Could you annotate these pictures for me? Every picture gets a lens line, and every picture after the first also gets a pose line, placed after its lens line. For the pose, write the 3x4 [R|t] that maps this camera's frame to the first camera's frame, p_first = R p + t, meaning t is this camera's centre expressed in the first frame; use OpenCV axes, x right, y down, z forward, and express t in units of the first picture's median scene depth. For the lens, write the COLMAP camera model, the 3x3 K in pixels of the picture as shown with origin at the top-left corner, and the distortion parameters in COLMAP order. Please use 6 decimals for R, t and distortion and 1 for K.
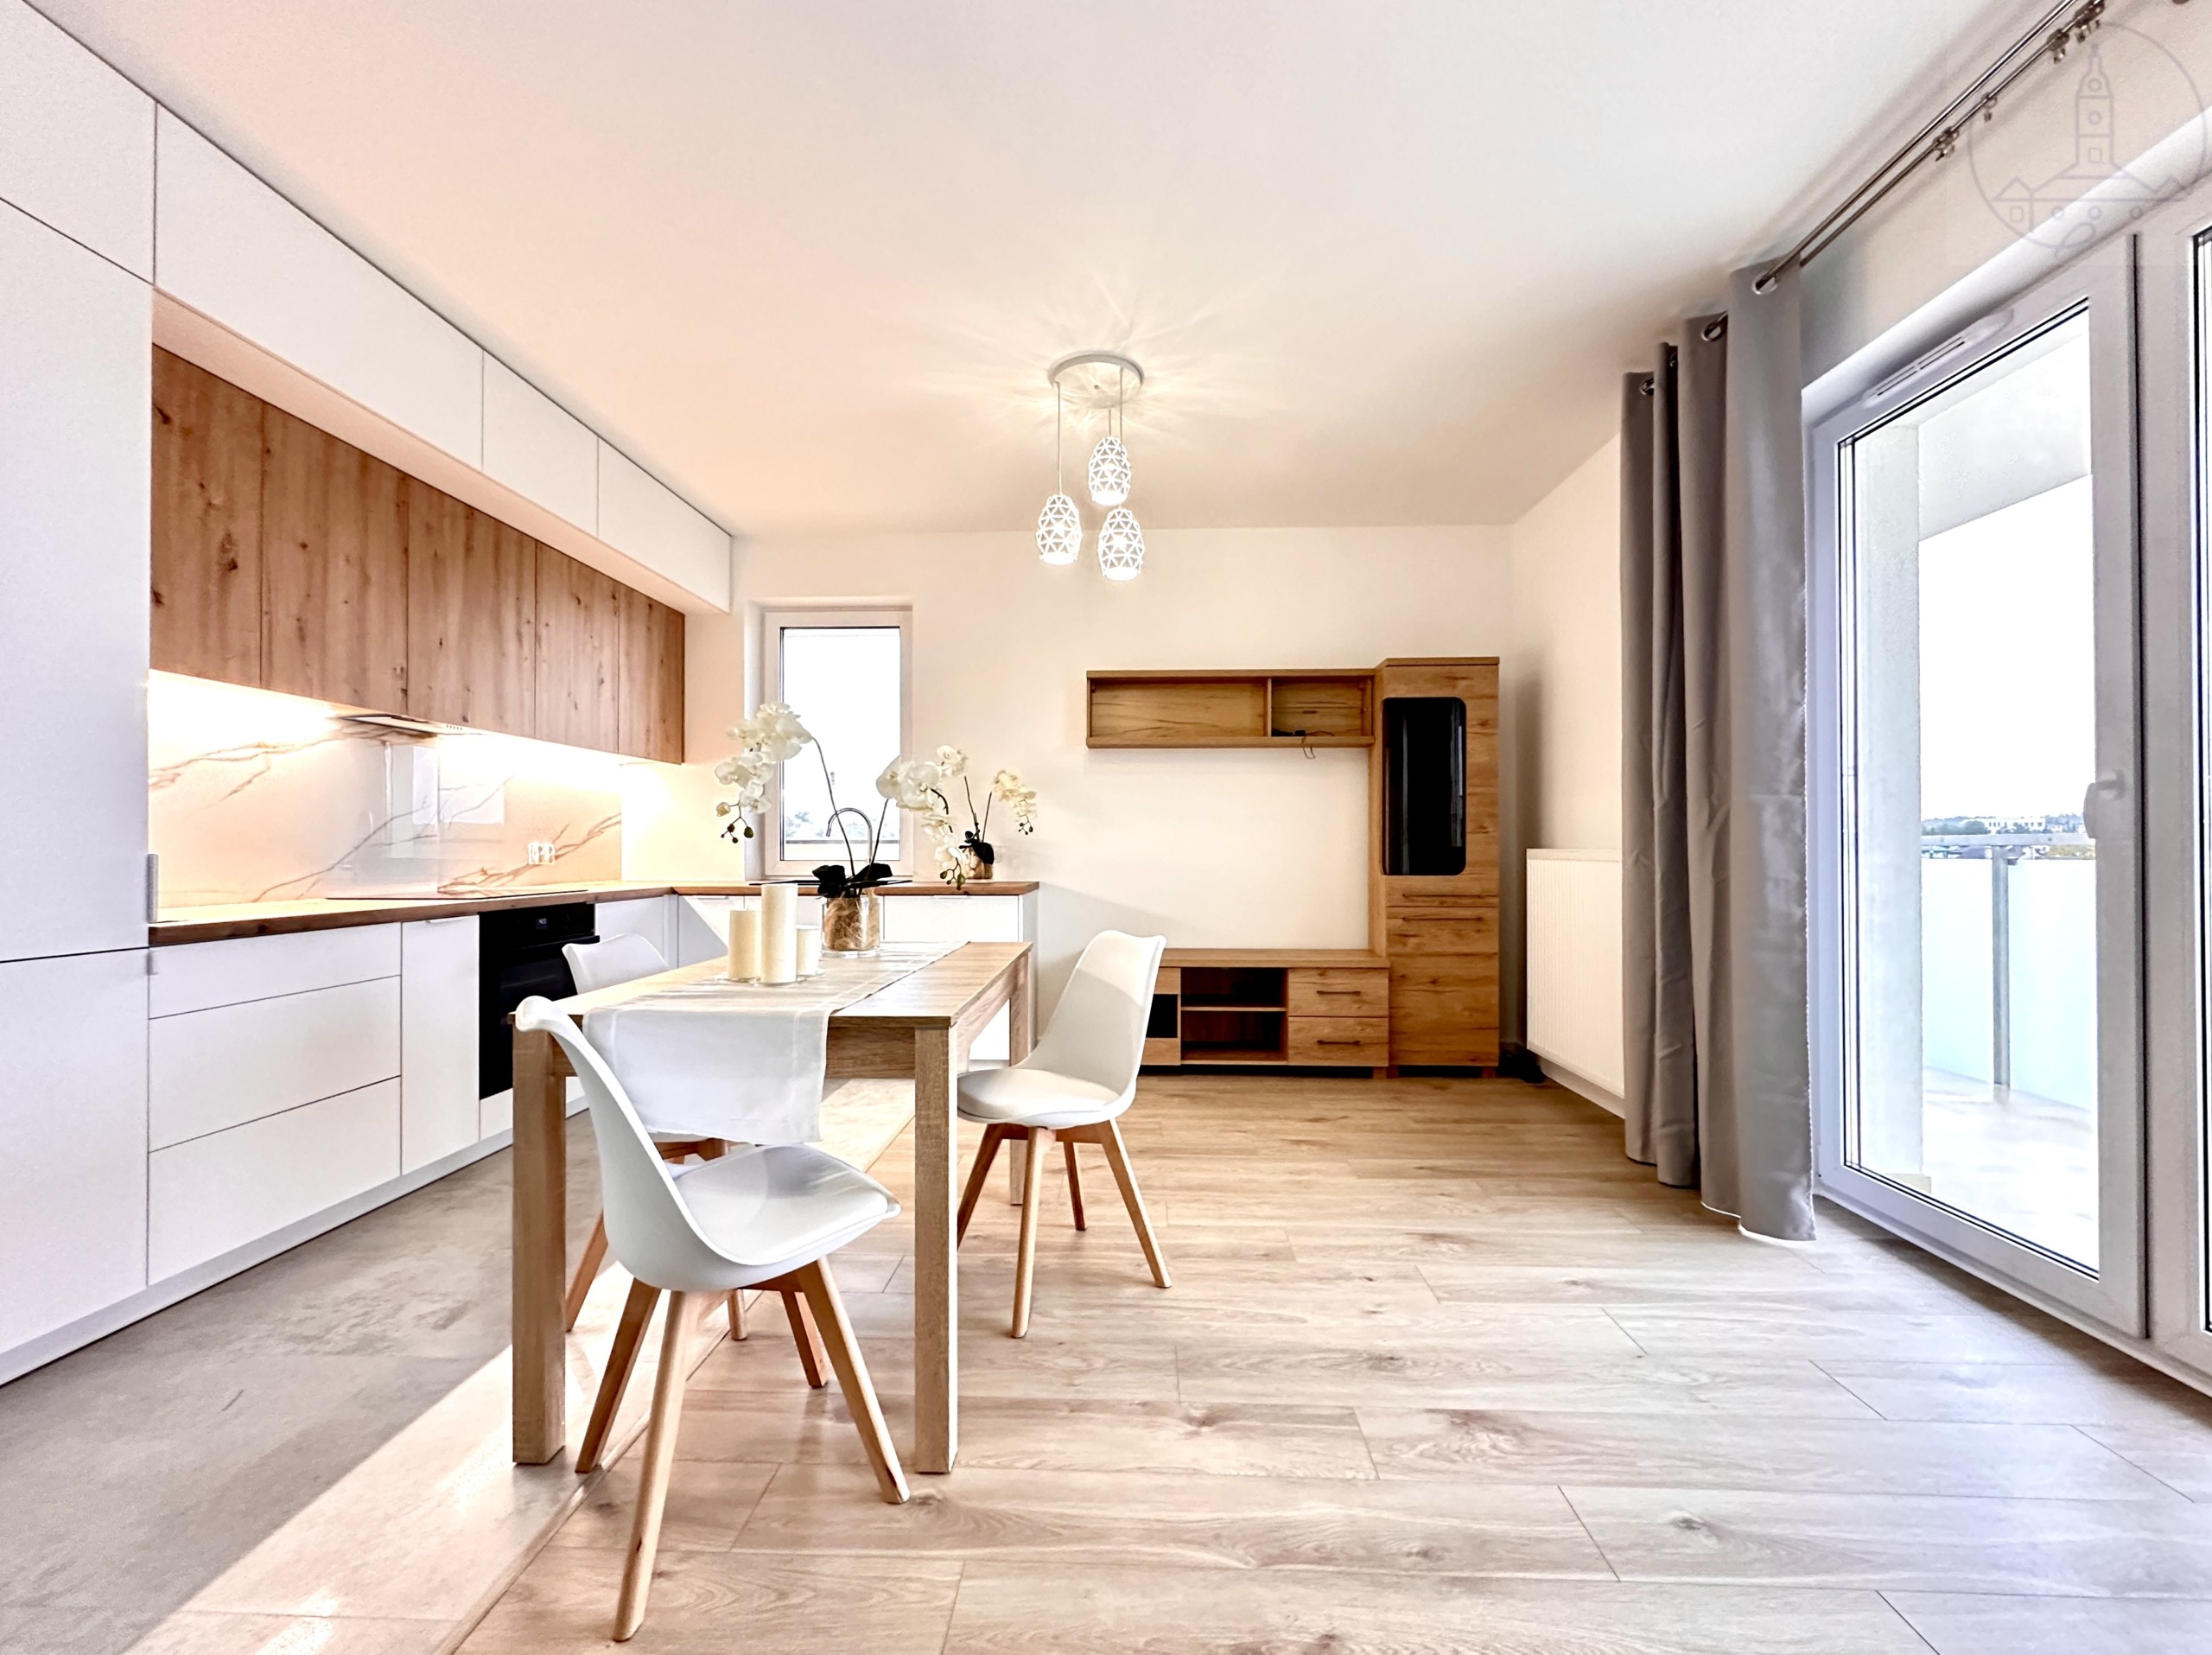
lens RADIAL K [[897.3, 0, 1113.8], [0, 897.3, 843.2], [0, 0, 1]] dist [-0.001592, -0.000075]
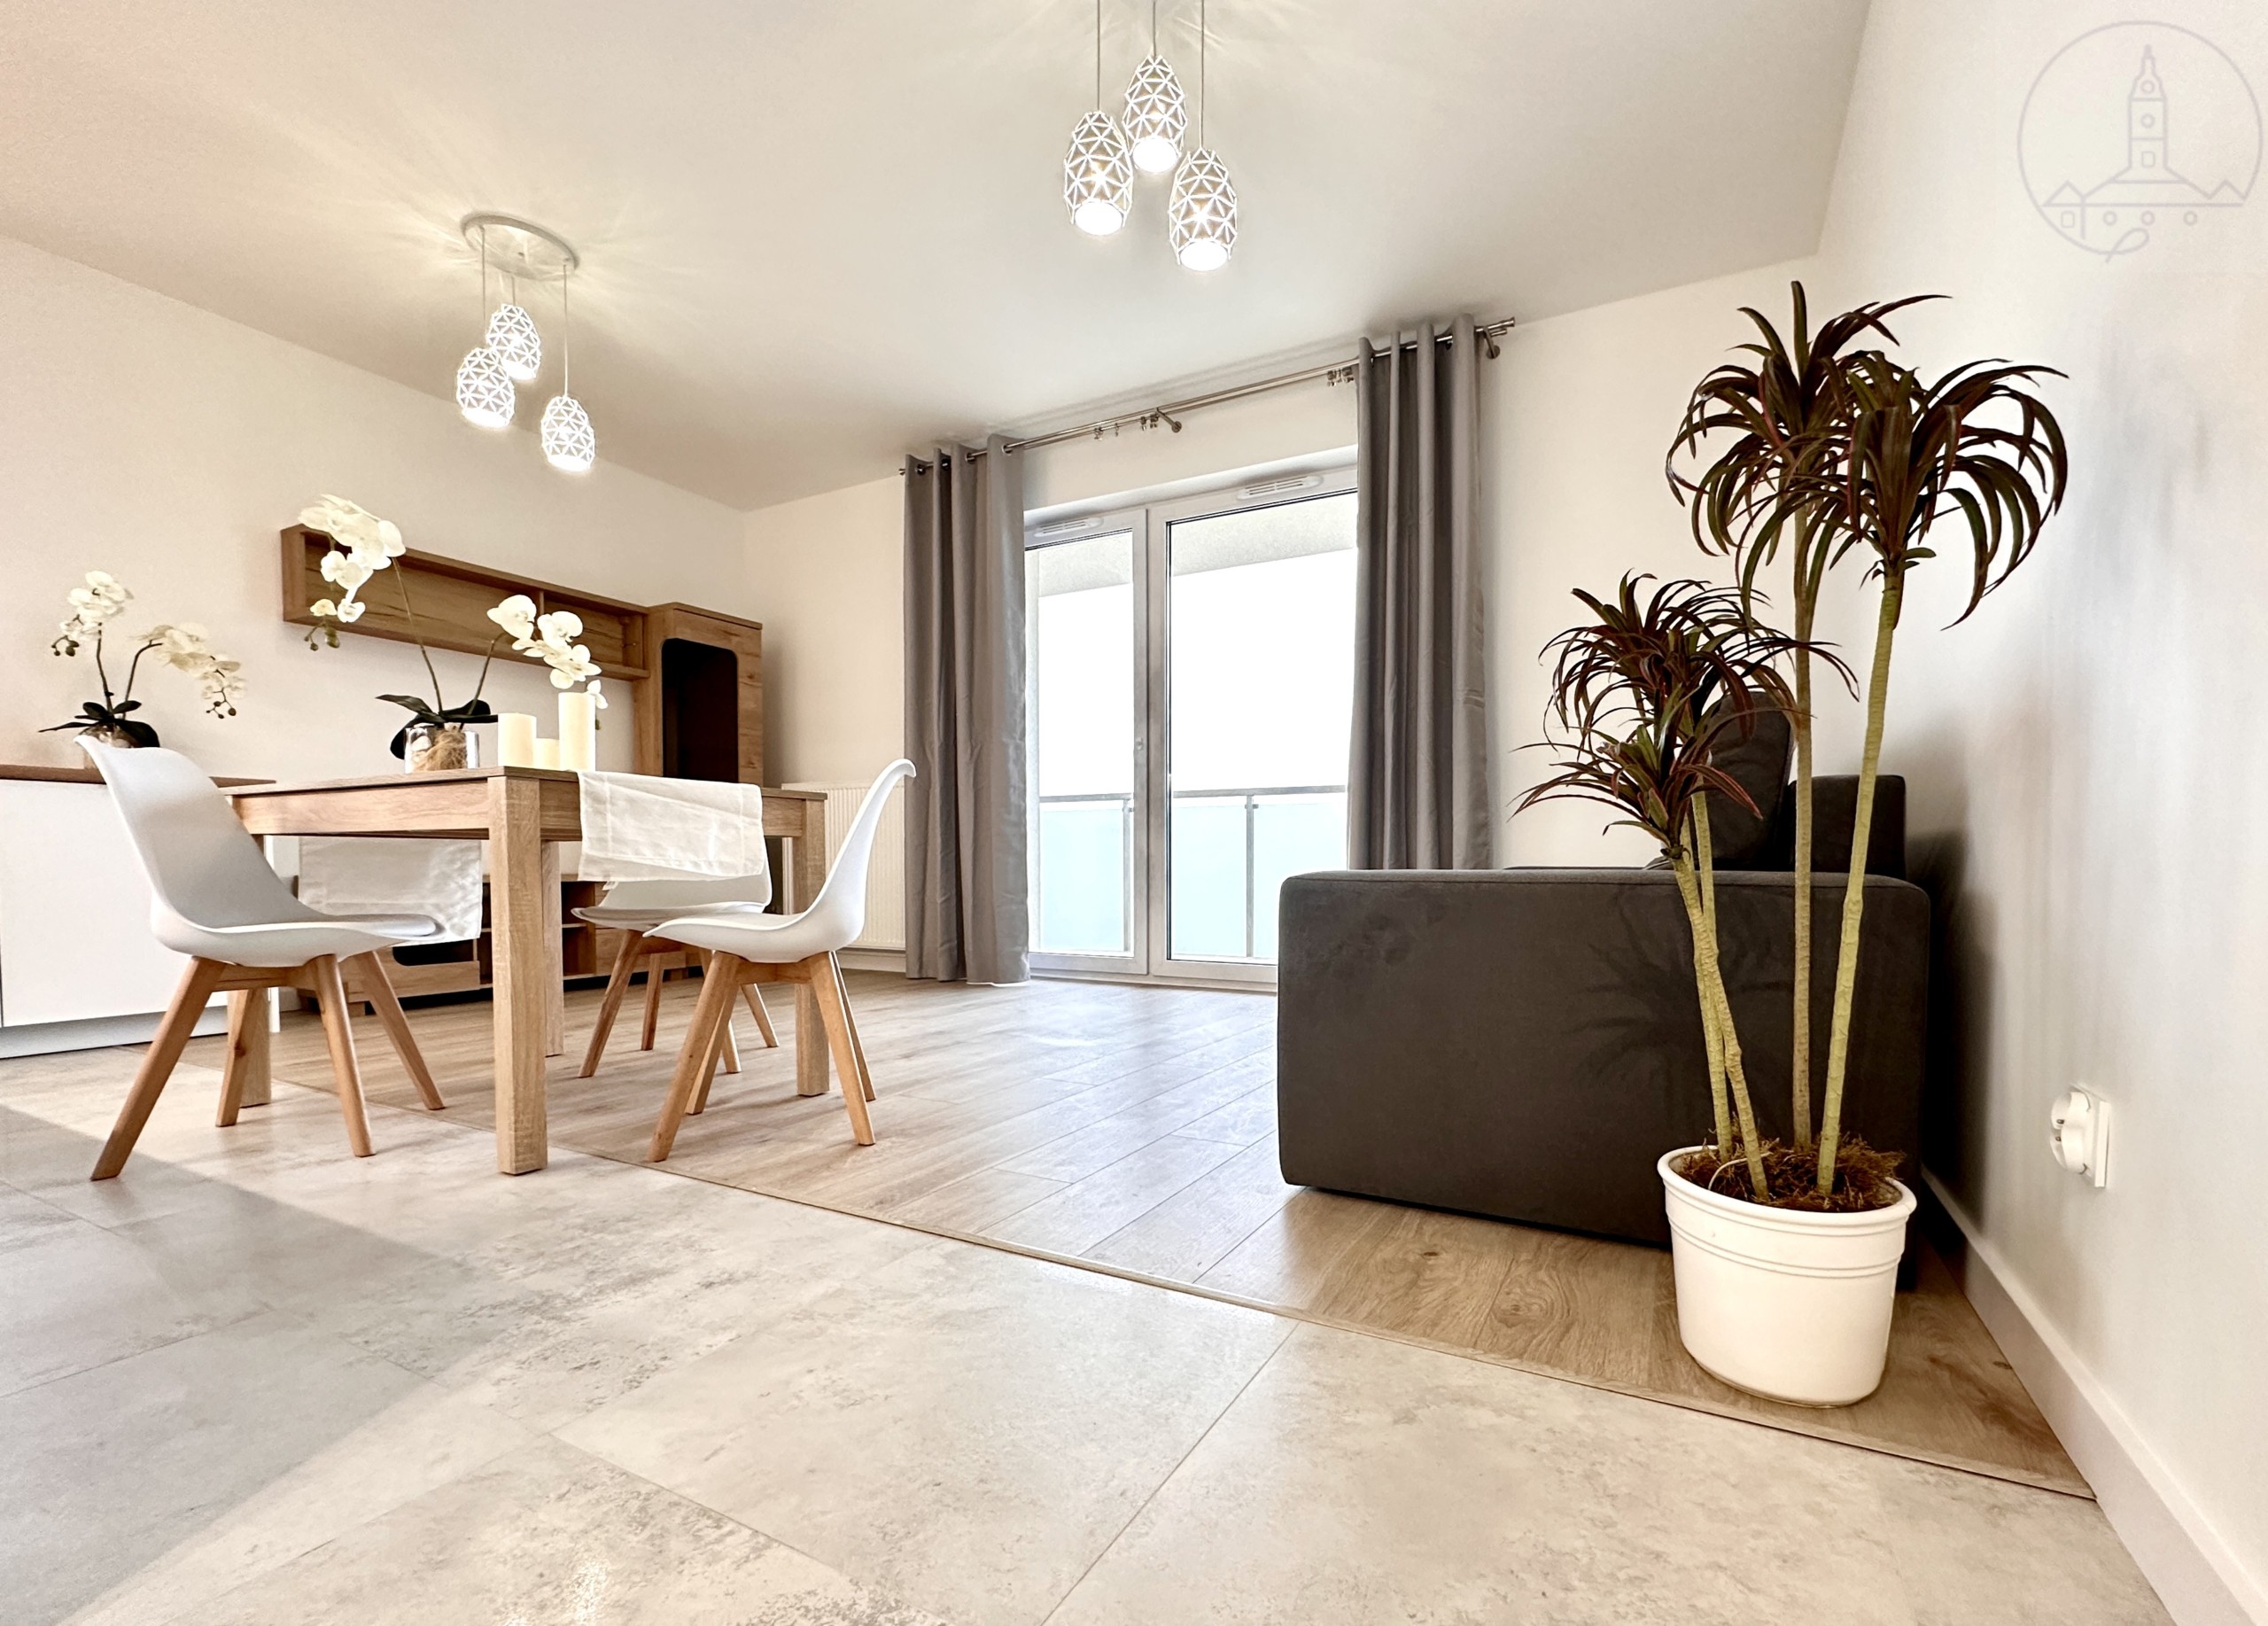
lens RADIAL K [[960.3, 0, 1202.5], [0, 960.3, 886.4], [0, 0, 1]] dist [-0.002554, -0.000249]
pose [[0.418722, -0.020906, 0.907874, -0.686078], [-0.004962, 0.999667, 0.025309, 0.151846], [-0.908101, -0.015102, 0.418479, -0.124838]]
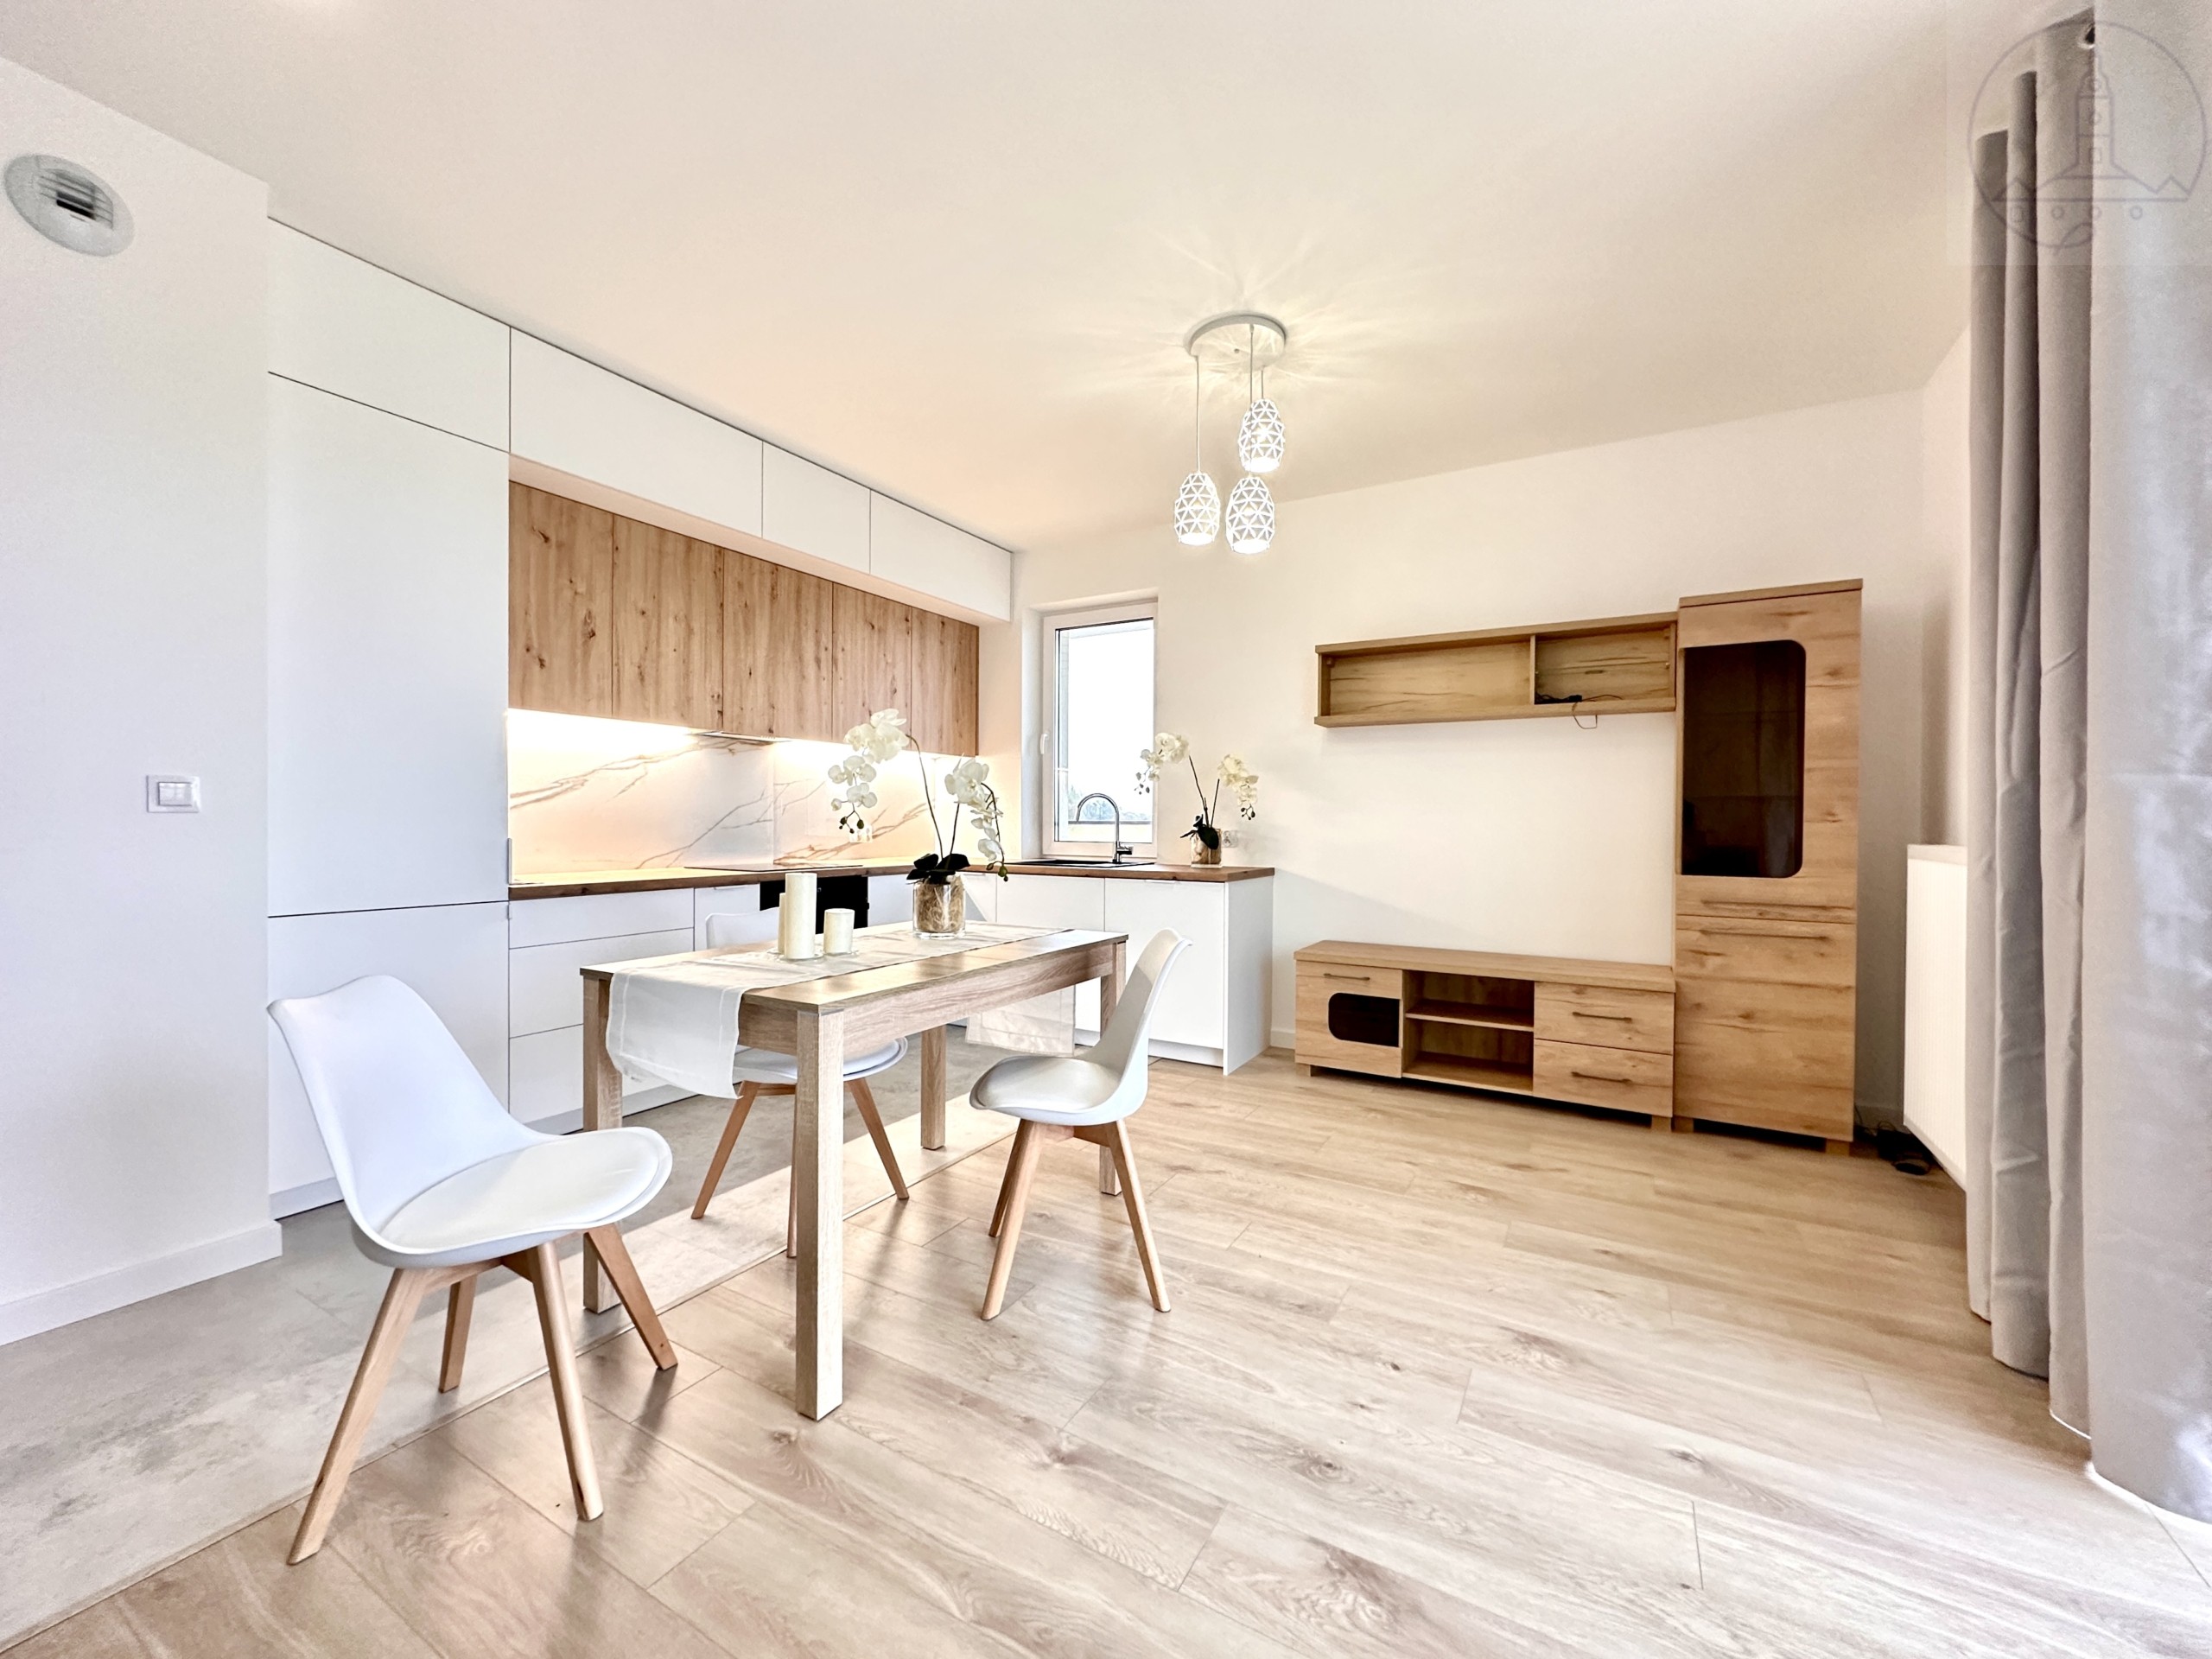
lens RADIAL K [[885.3, 0, 1108.1], [0, 885.3, 828.4], [0, 0, 1]] dist [-0.000338, 0.000199]
pose [[0.881516, 0.010335, -0.472042, 0.313475], [-0.004209, 0.999893, 0.014032, -0.018334], [0.472136, -0.010383, 0.881465, 0.110929]]
